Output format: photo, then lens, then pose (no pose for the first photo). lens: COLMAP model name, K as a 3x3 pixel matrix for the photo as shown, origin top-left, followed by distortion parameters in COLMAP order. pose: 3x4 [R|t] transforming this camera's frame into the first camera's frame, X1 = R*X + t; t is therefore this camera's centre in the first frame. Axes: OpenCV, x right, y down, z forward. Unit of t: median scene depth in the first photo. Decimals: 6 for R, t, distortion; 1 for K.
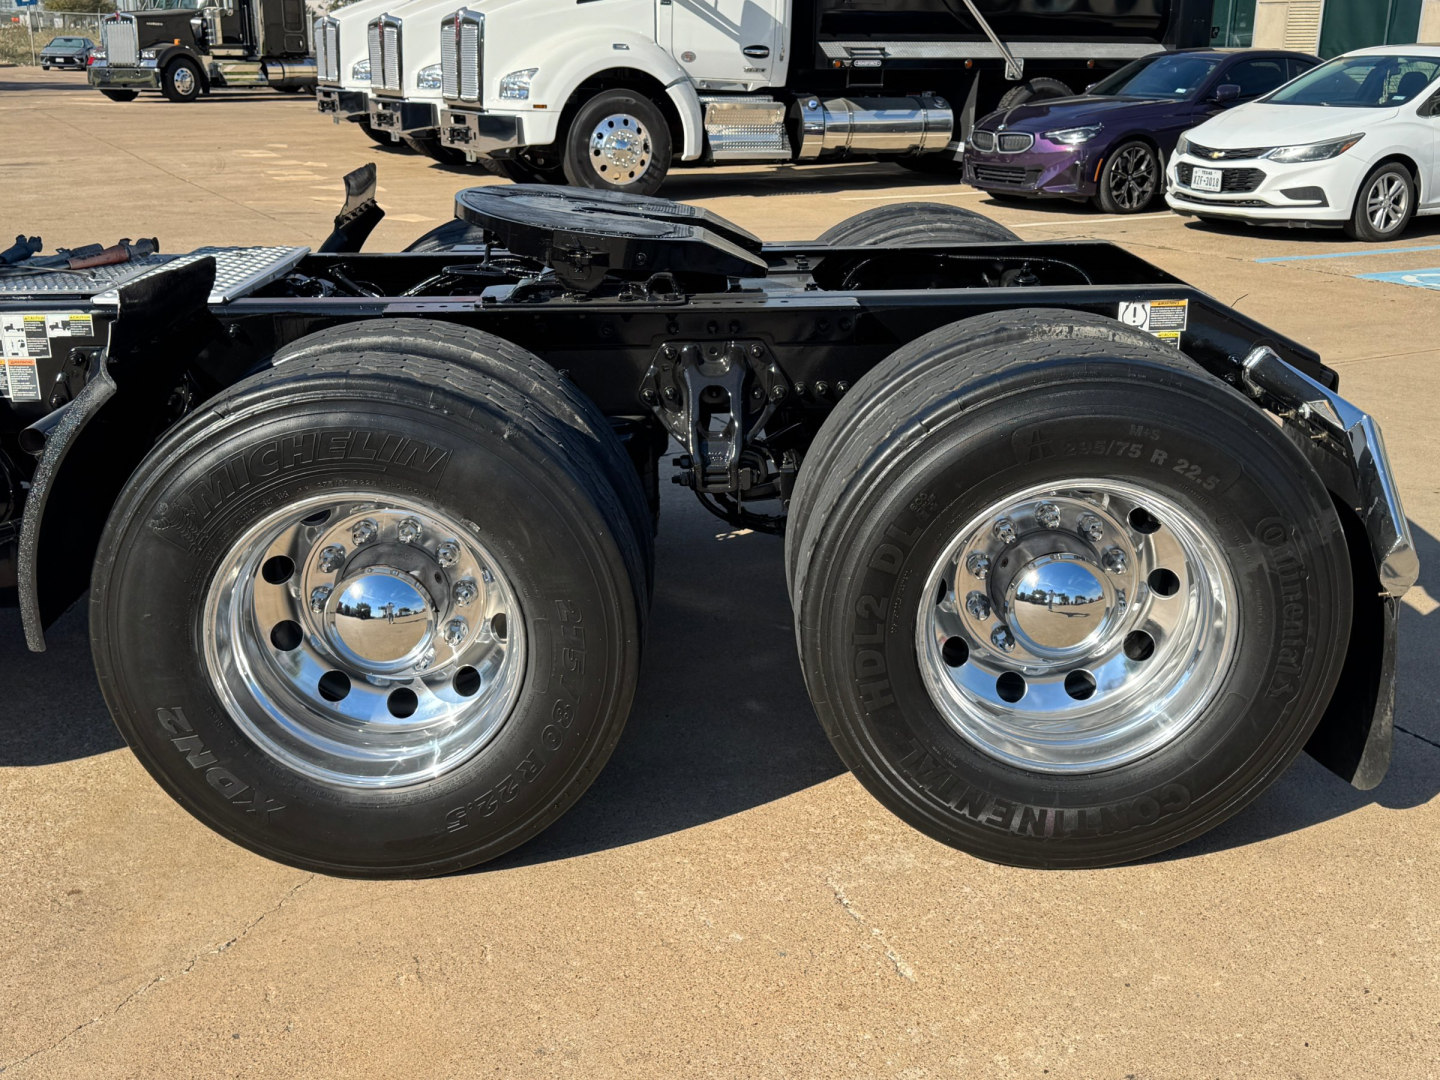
lens RADIAL K [[1567.4, 0, 714.1], [0, 1567.4, 545.7], [0, 0, 1]] dist [0.206530, -0.500142]
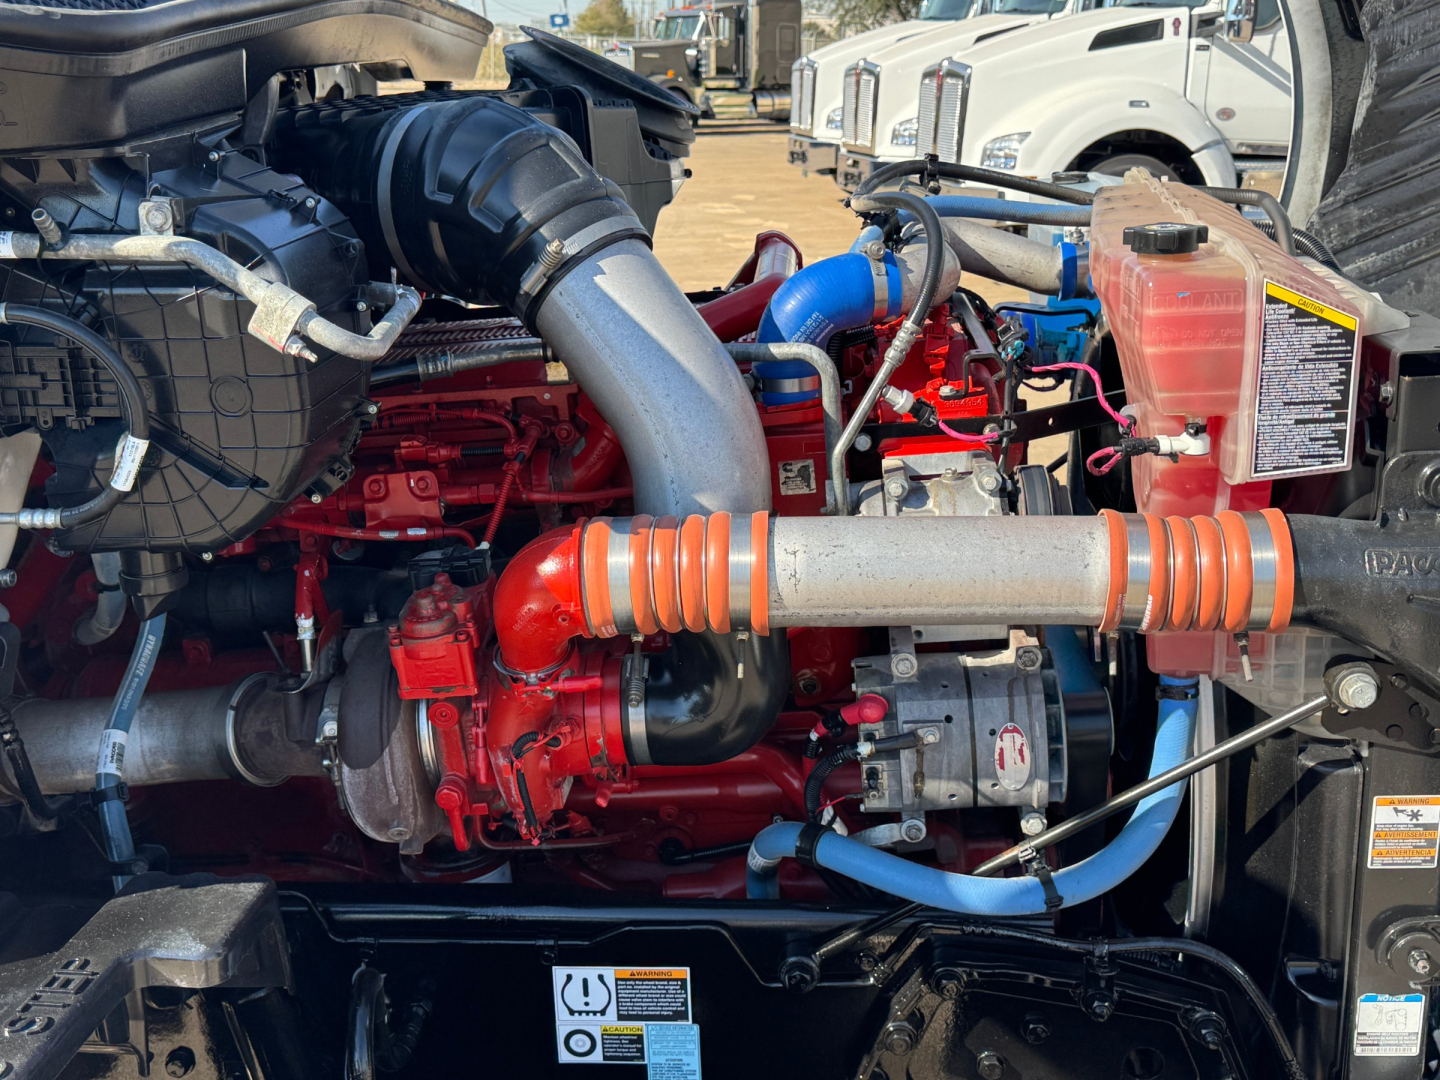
lens RADIAL K [[1578.6, 0, 720.0], [0, 1578.6, 540.0], [0, 0, 1]] dist [0.178093, -0.421487]
pose [[0.956116, 0.081982, -0.281286, -0.014424], [-0.085169, 0.996366, 0.000896, -0.074702], [0.280337, 0.023101, 0.959624, 0.164679]]
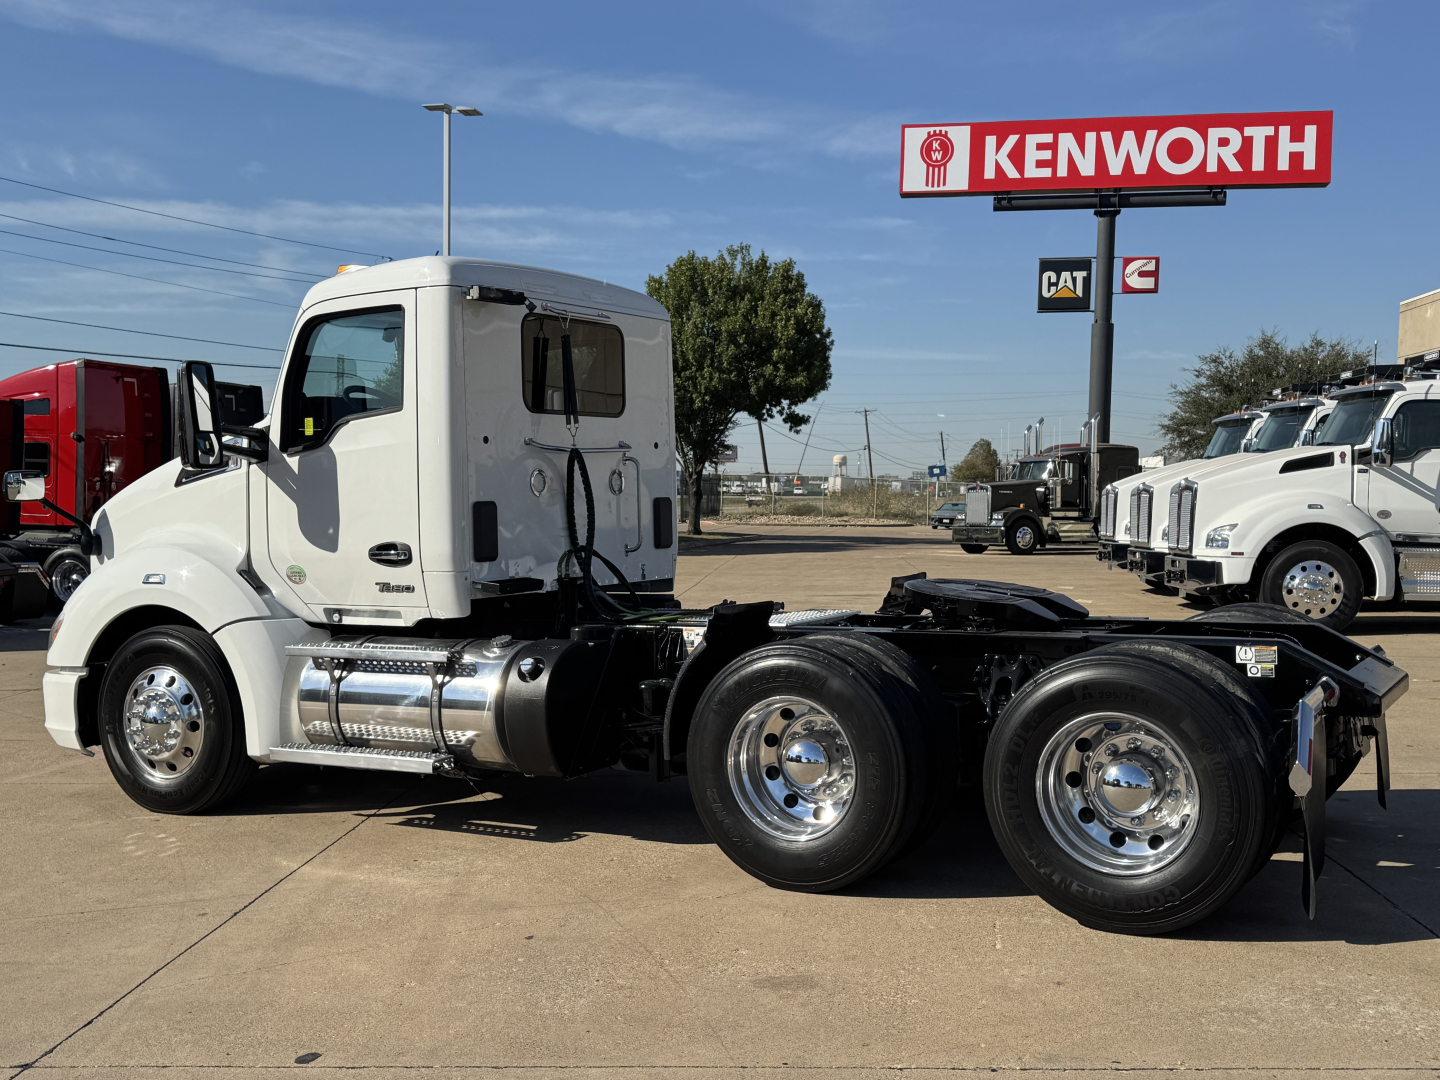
lens RADIAL K [[1567.4, 0, 714.1], [0, 1567.4, 545.7], [0, 0, 1]] dist [0.206530, -0.500142]
pose [[0.860440, 0.009485, -0.509463, 0.156170], [-0.149579, 0.960480, -0.234745, 0.057541], [0.487103, 0.278189, 0.827854, -0.184743]]
